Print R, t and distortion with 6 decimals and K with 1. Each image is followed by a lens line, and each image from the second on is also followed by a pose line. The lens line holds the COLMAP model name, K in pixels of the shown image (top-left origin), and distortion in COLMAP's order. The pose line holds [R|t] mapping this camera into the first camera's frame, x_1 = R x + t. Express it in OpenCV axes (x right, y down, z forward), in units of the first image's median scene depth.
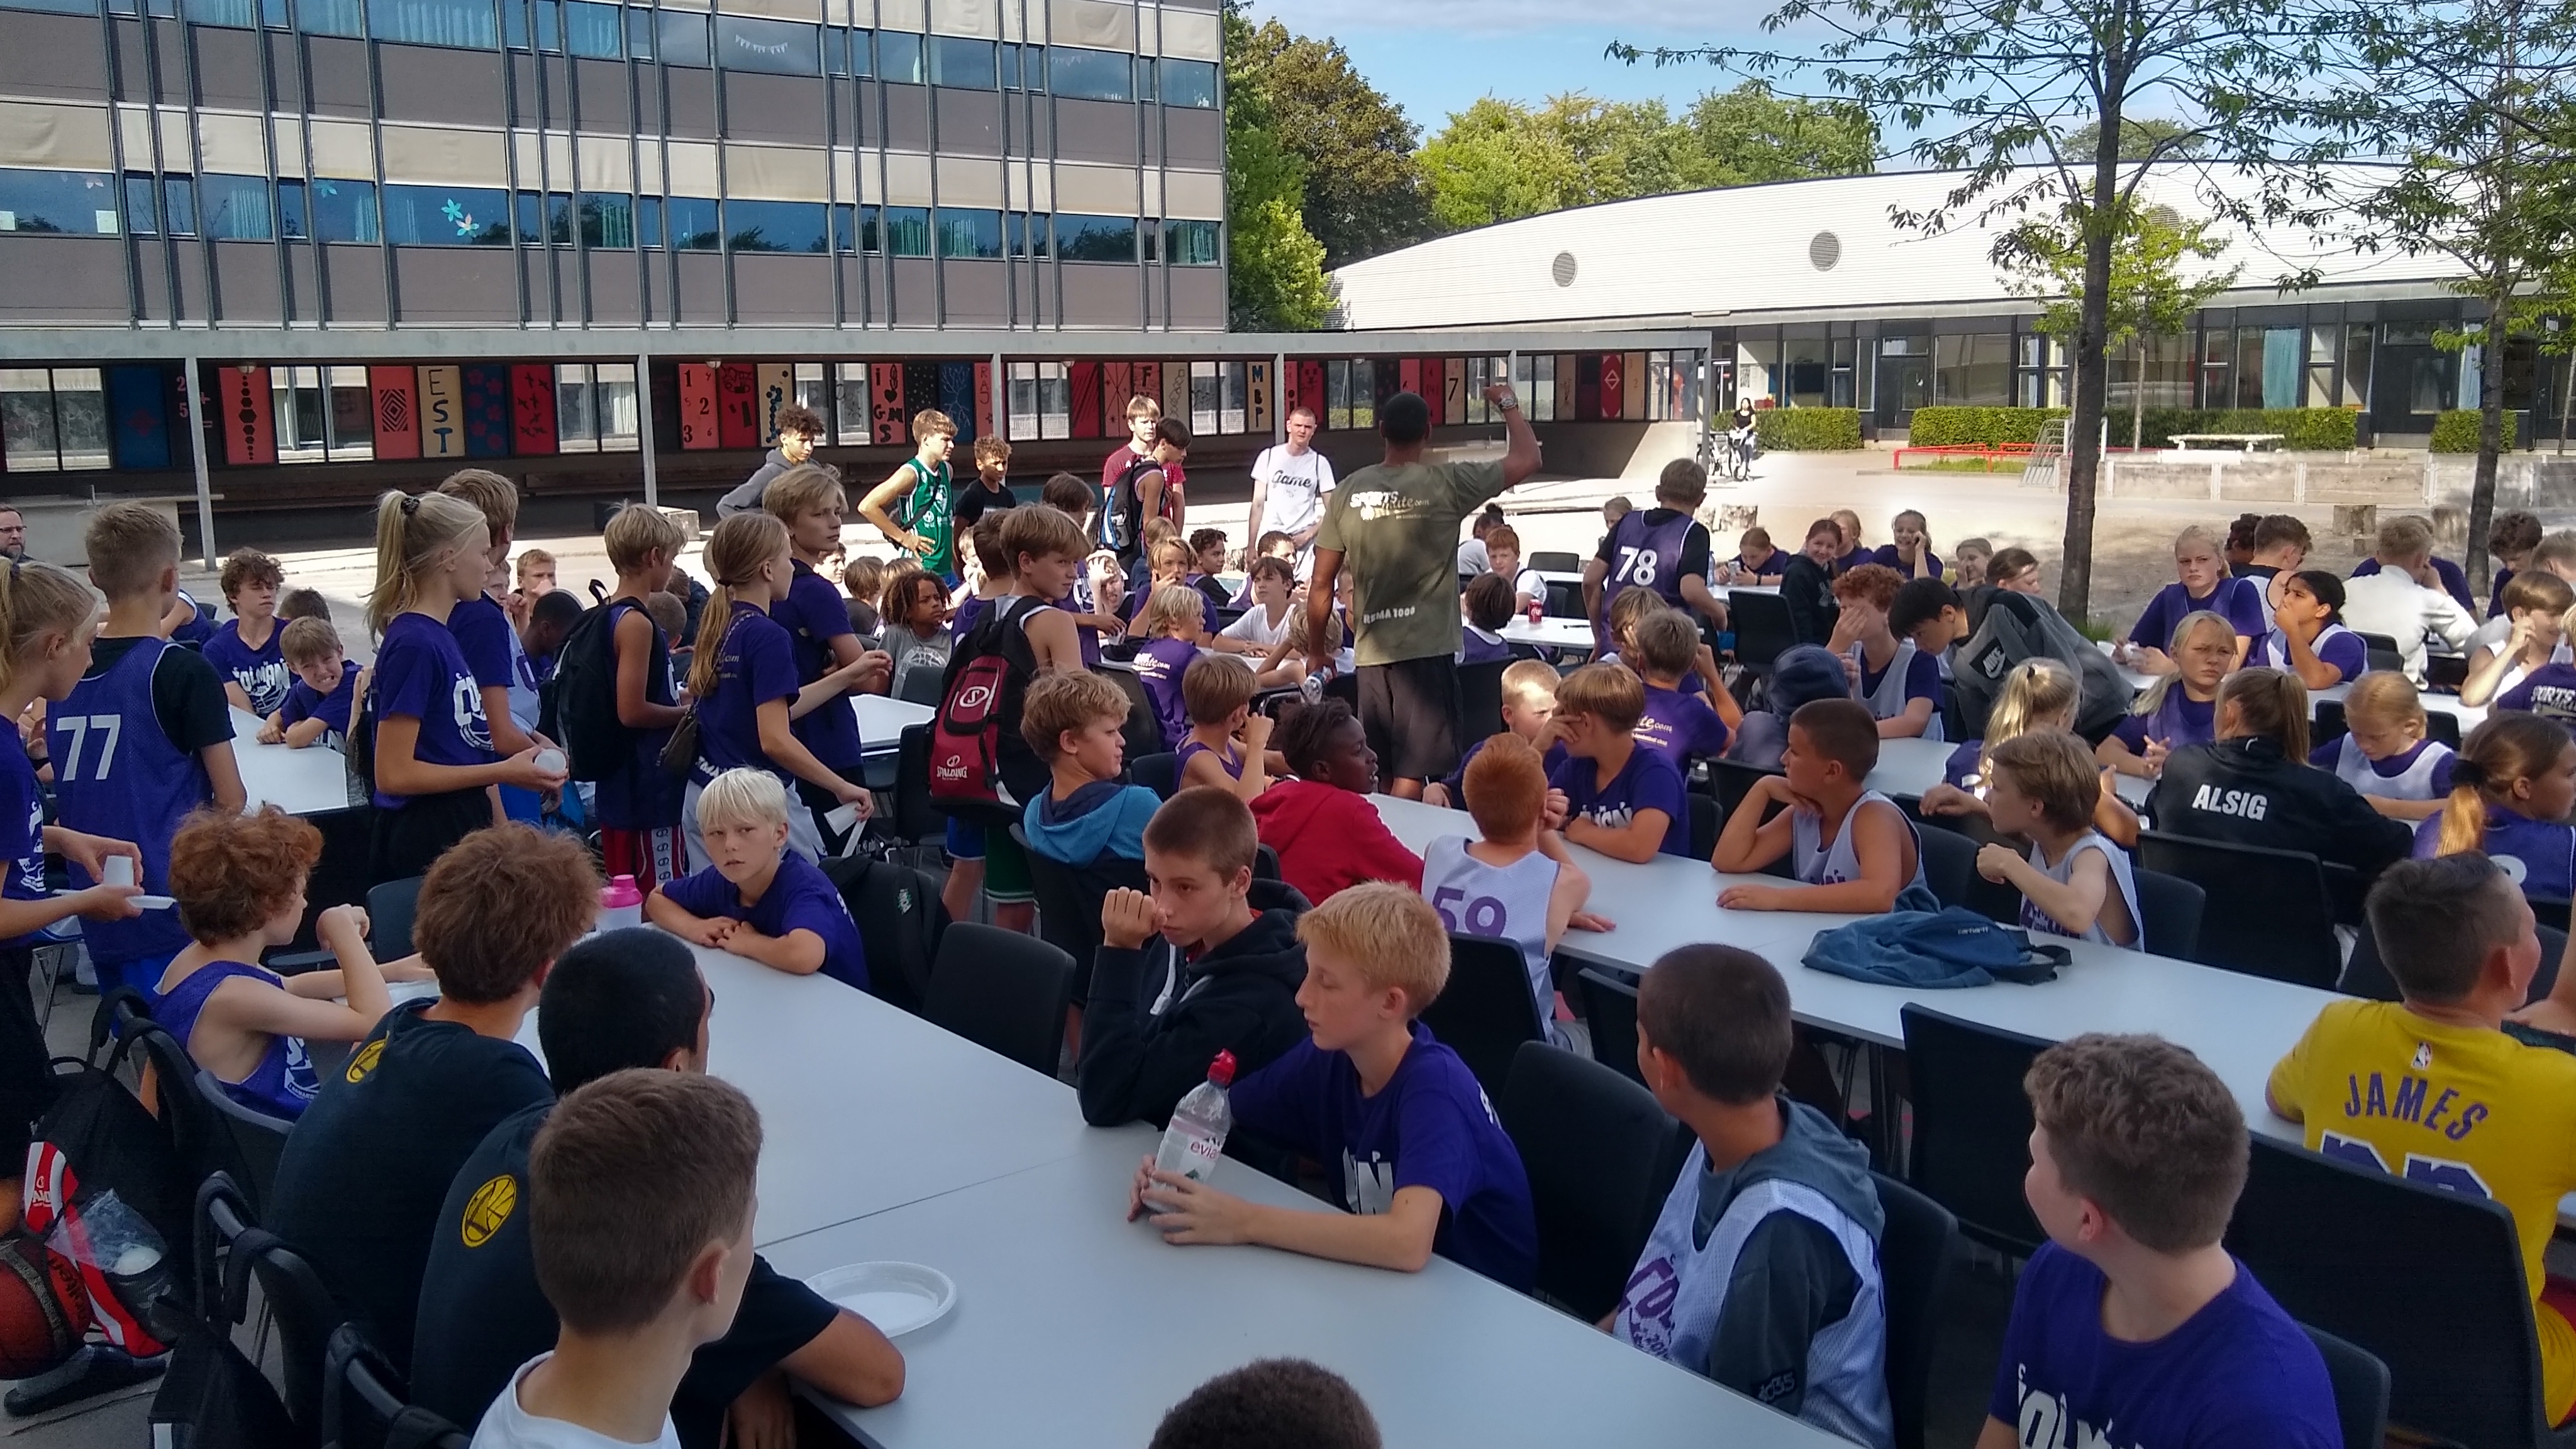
lens RADIAL K [[2123.8, 0, 1291.1], [0, 2123.8, 691.8], [0, 0, 1]] dist [-0.011109, 0.005021]
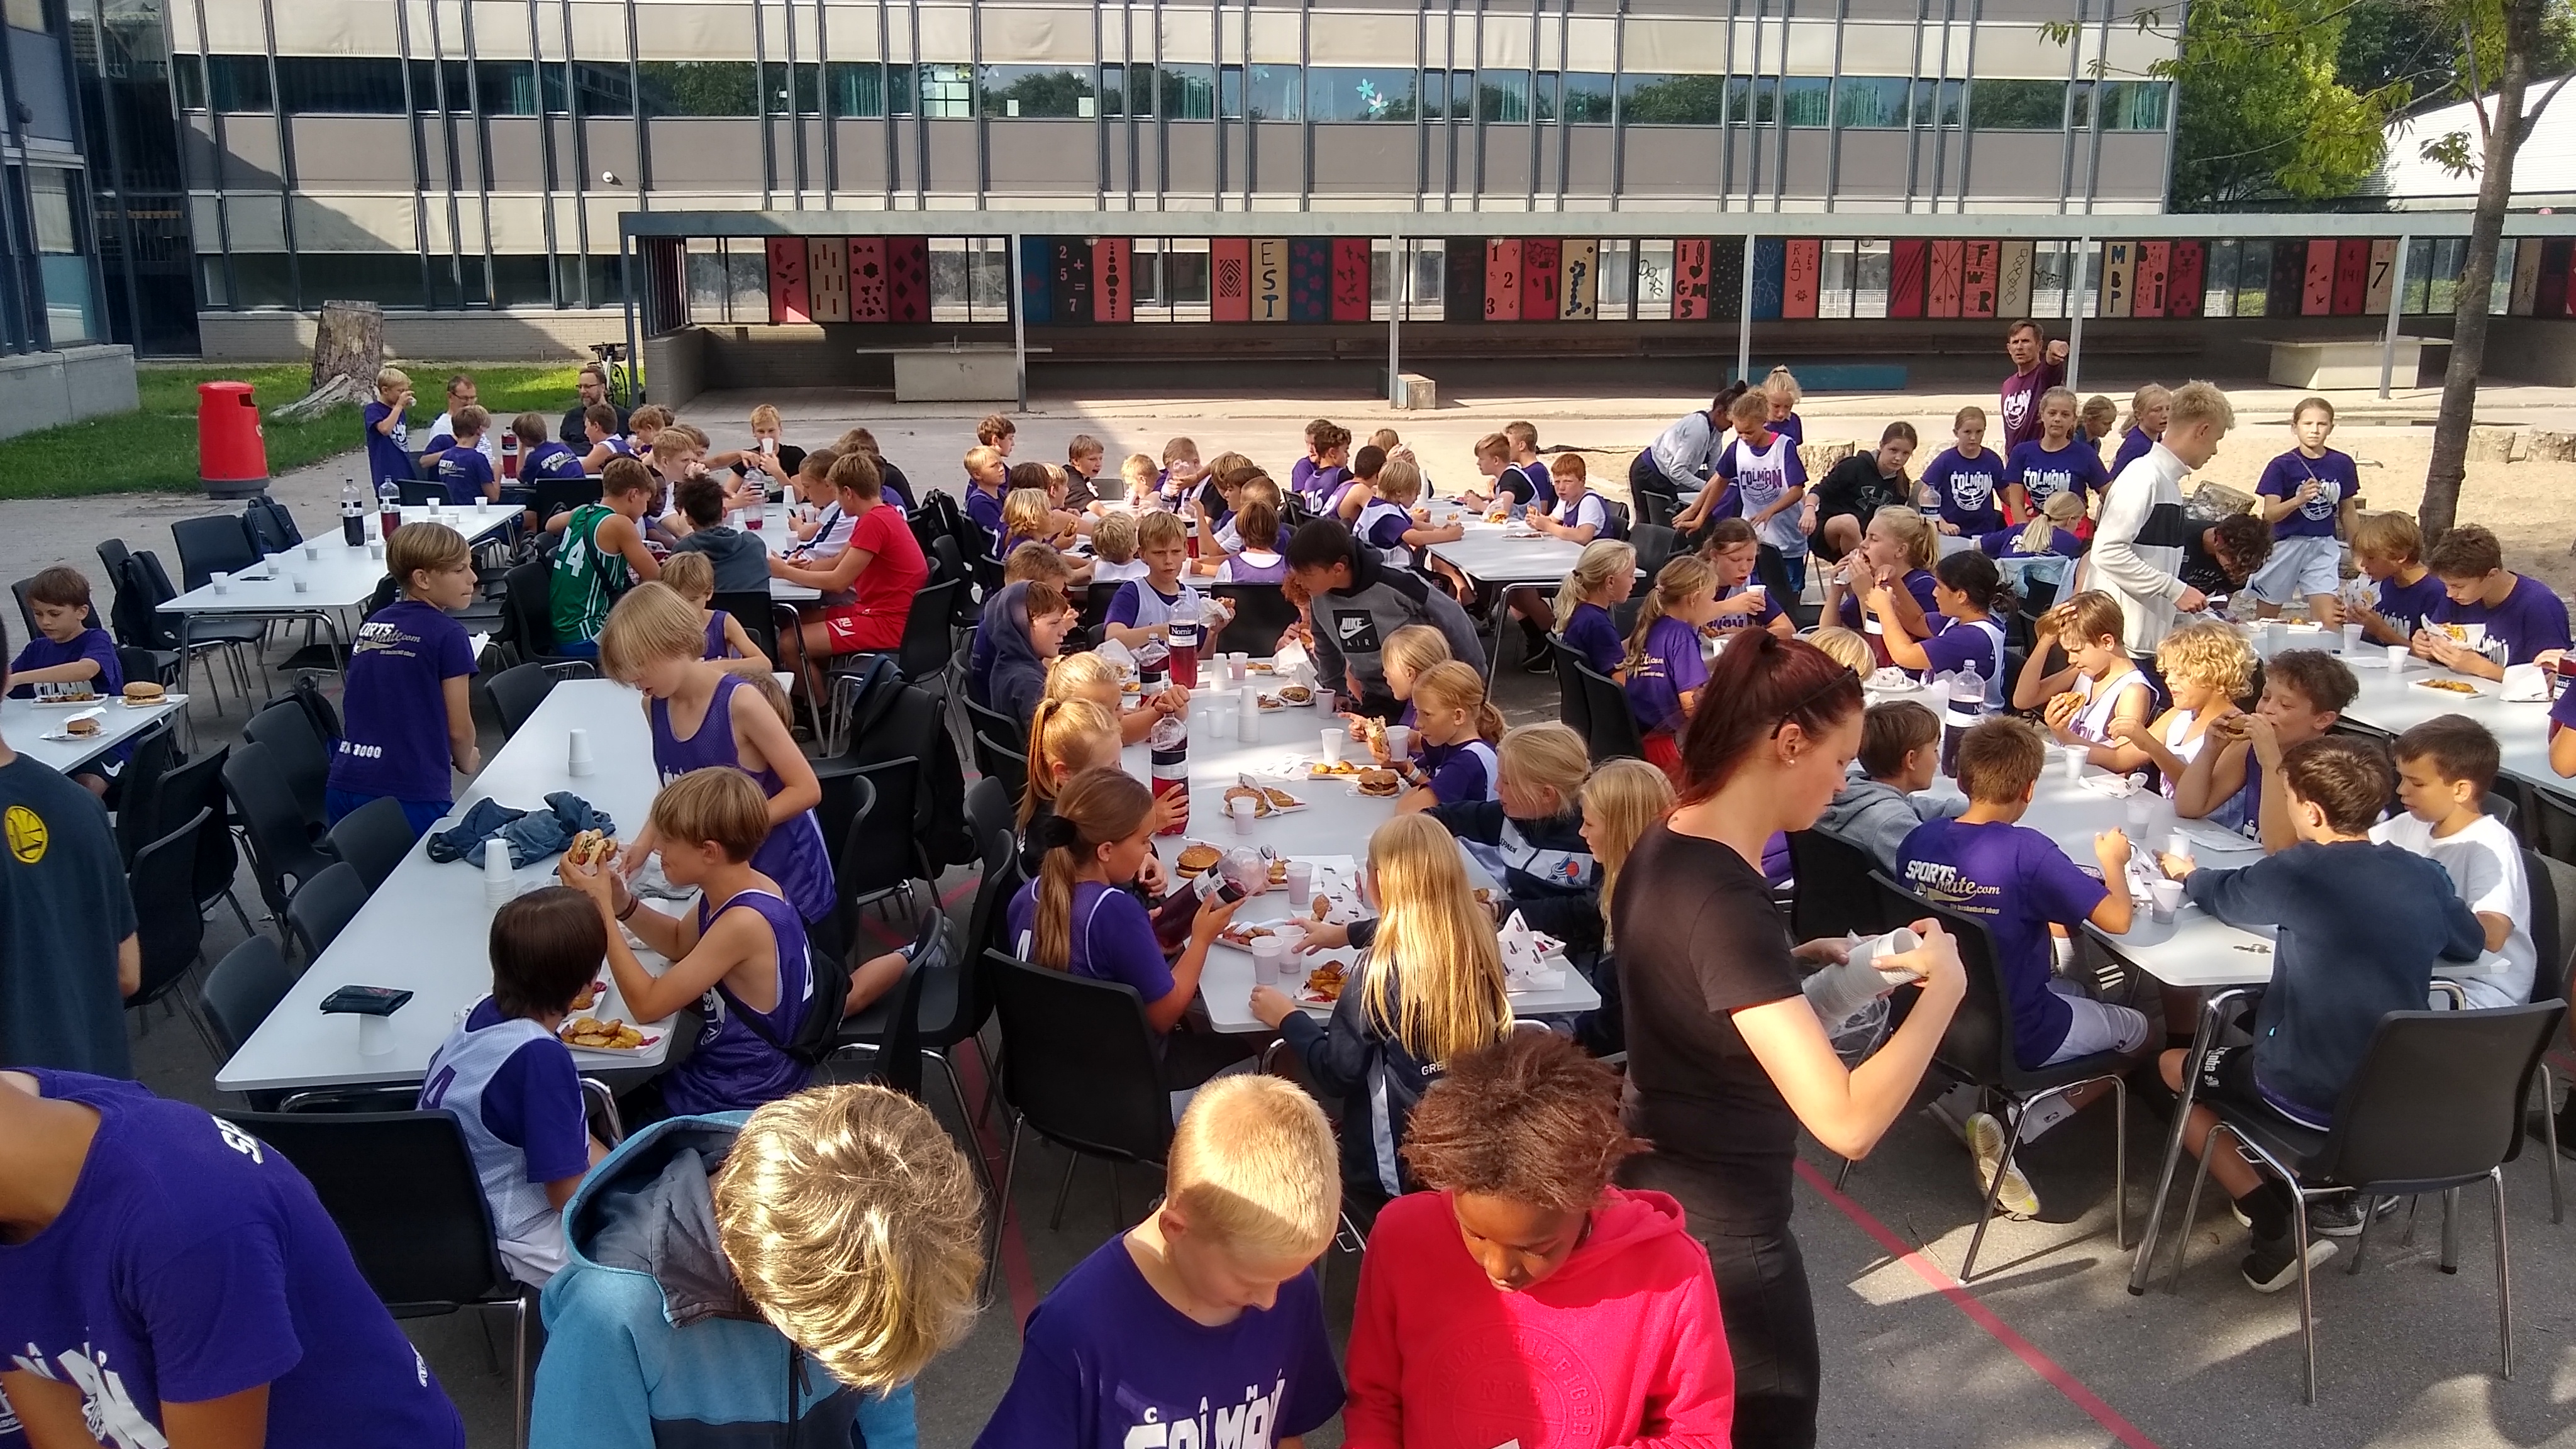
lens RADIAL K [[2036.1, 0, 1282.2], [0, 2036.1, 779.8], [0, 0, 1]] dist [-0.007371, 0.001446]
pose [[0.864973, 0.144209, -0.480651, 0.140821], [-0.087295, 0.986456, 0.138871, -0.016480], [0.494167, -0.078161, 0.865846, 0.029837]]
